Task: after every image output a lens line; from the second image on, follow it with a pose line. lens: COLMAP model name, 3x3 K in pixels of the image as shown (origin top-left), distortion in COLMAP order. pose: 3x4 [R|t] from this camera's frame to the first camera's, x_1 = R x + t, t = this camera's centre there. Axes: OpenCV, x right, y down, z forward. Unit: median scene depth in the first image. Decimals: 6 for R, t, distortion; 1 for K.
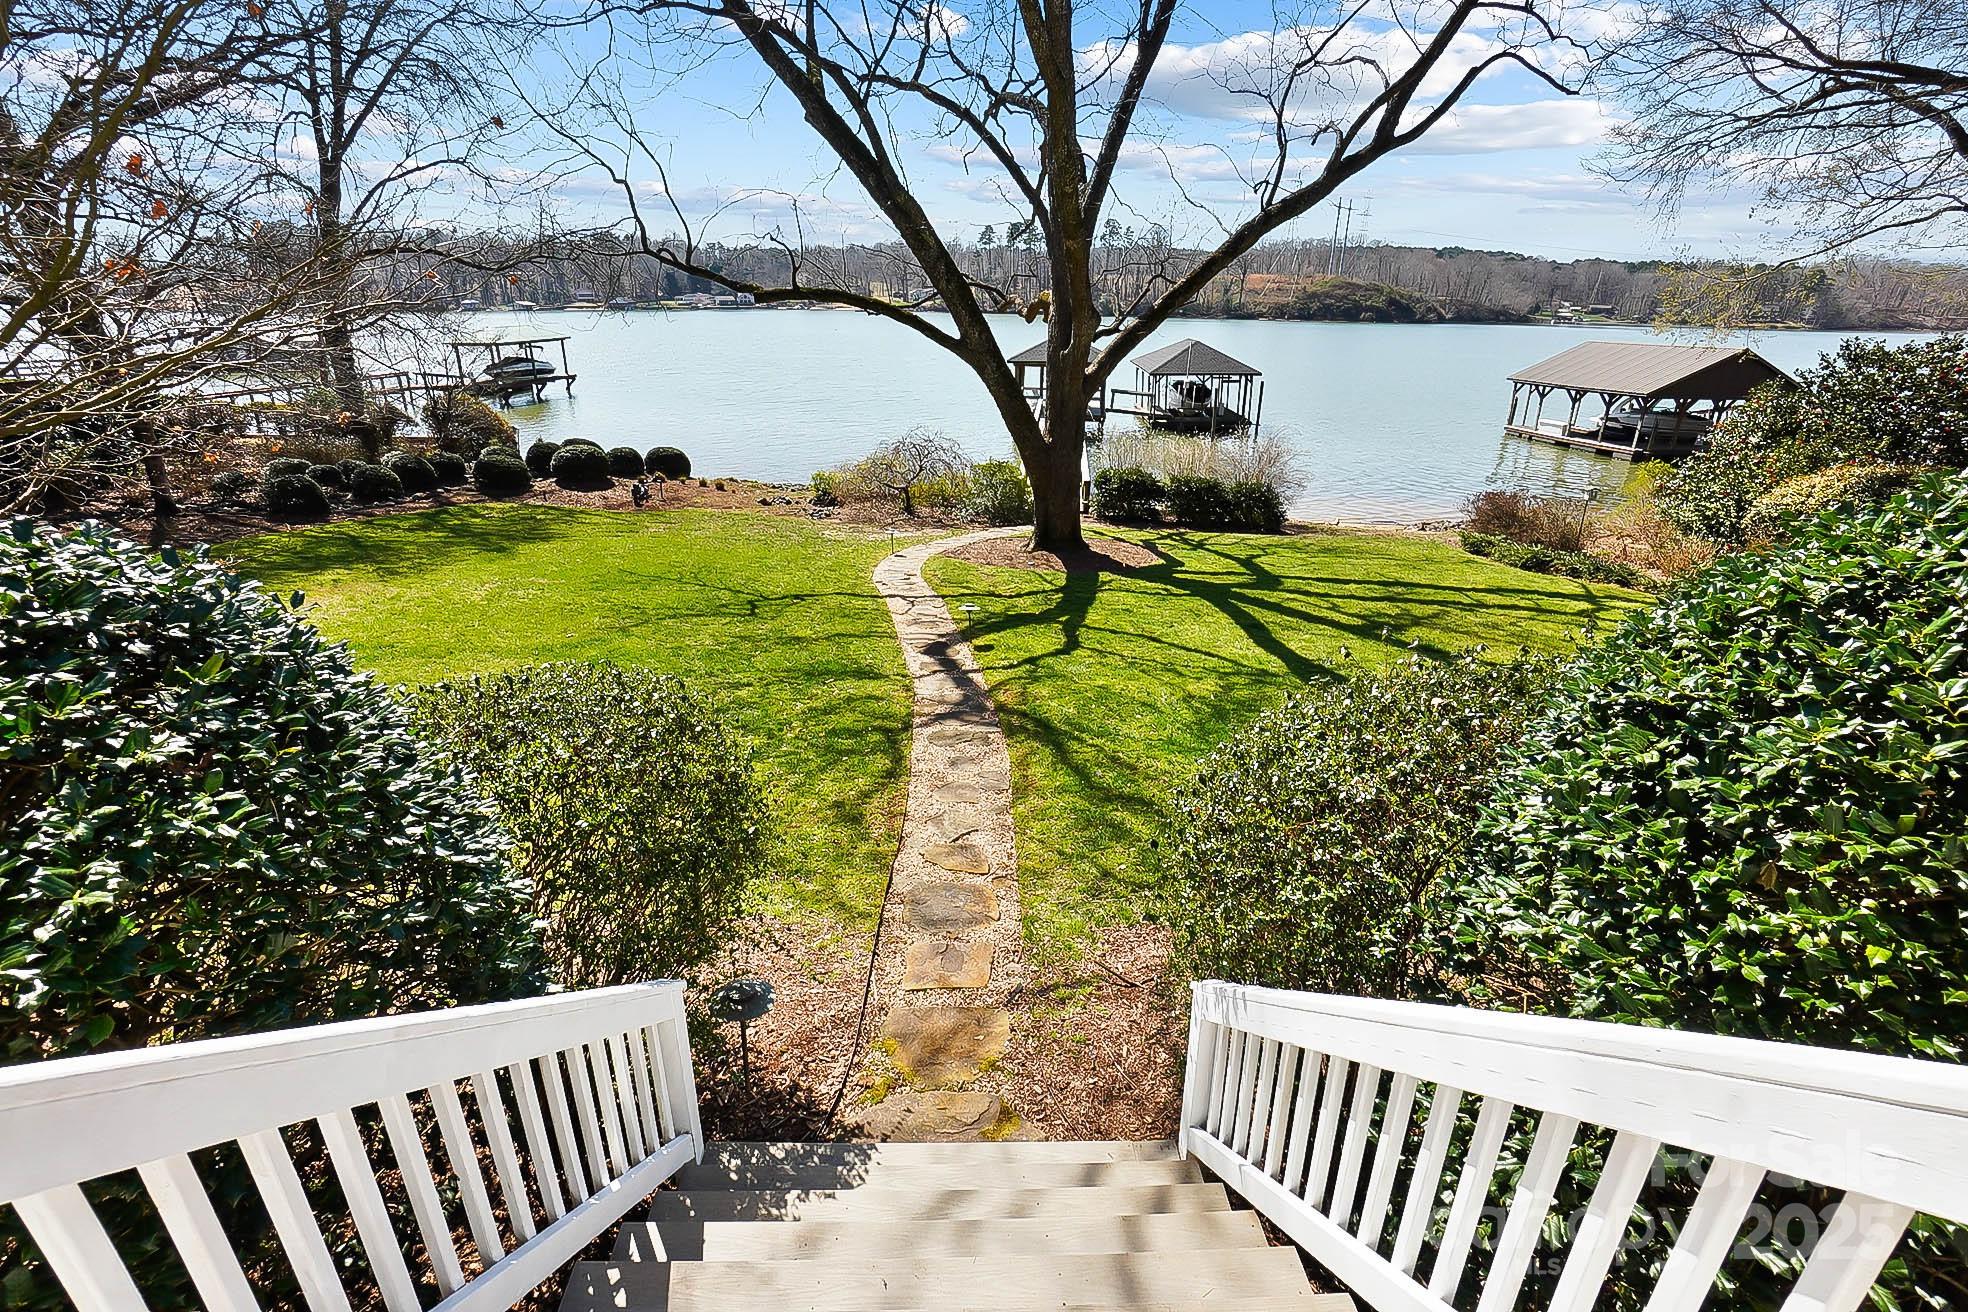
lens RADIAL K [[869.8, 0, 974.1], [0, 869.8, 646.0], [0, 0, 1]] dist [-0.067658, 0.024588]
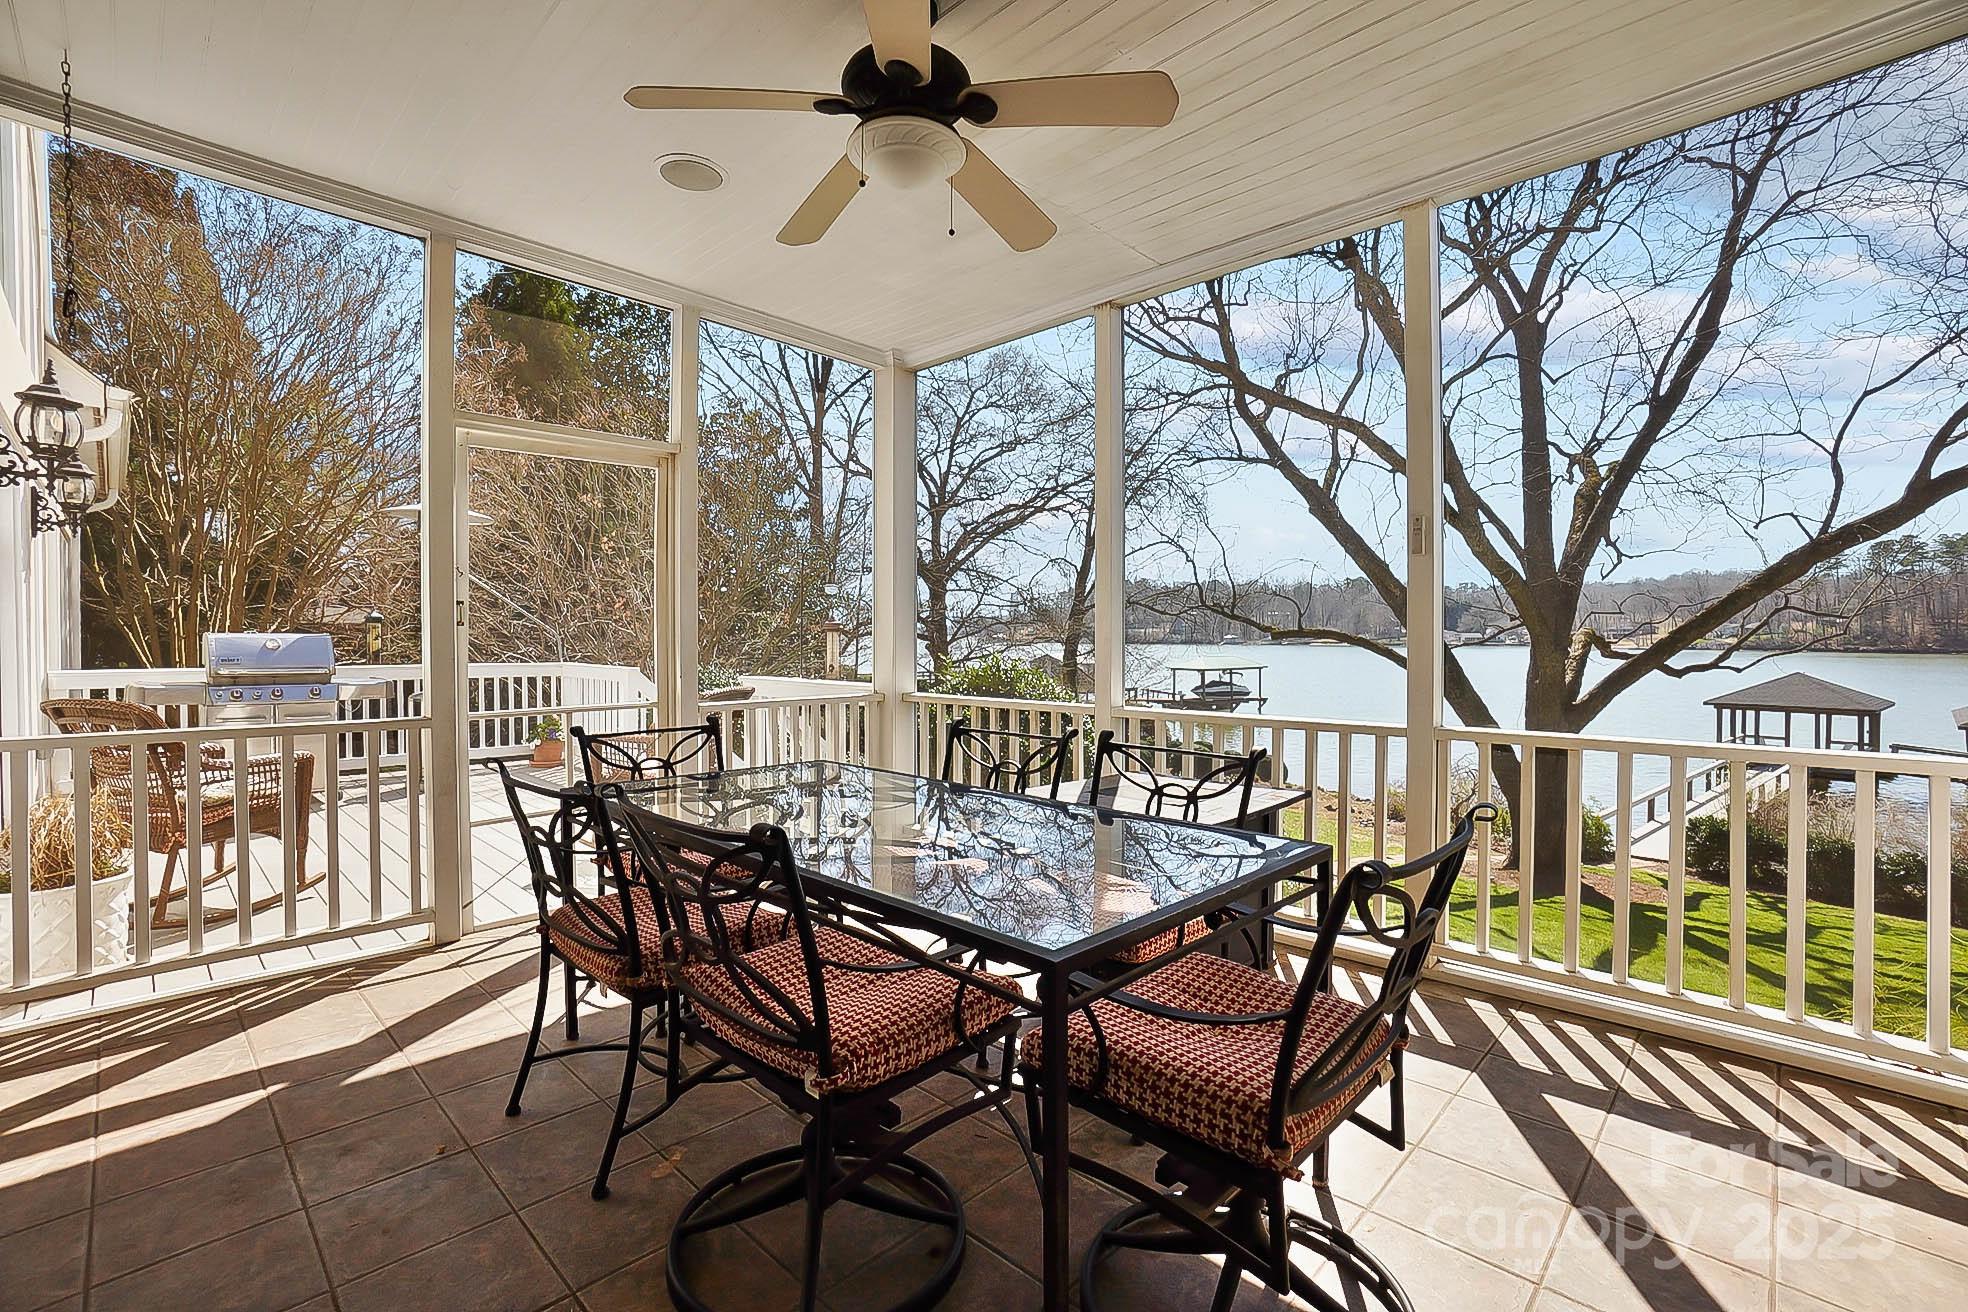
lens RADIAL K [[864.0, 0, 982.9], [0, 864.0, 678.9], [0, 0, 1]] dist [-0.071890, 0.022284]
pose [[0.700571, 0.021445, -0.713261, 0.137129], [-0.254148, 0.941502, -0.221319, 0.024733], [0.666790, 0.336324, 0.665039, -0.060412]]
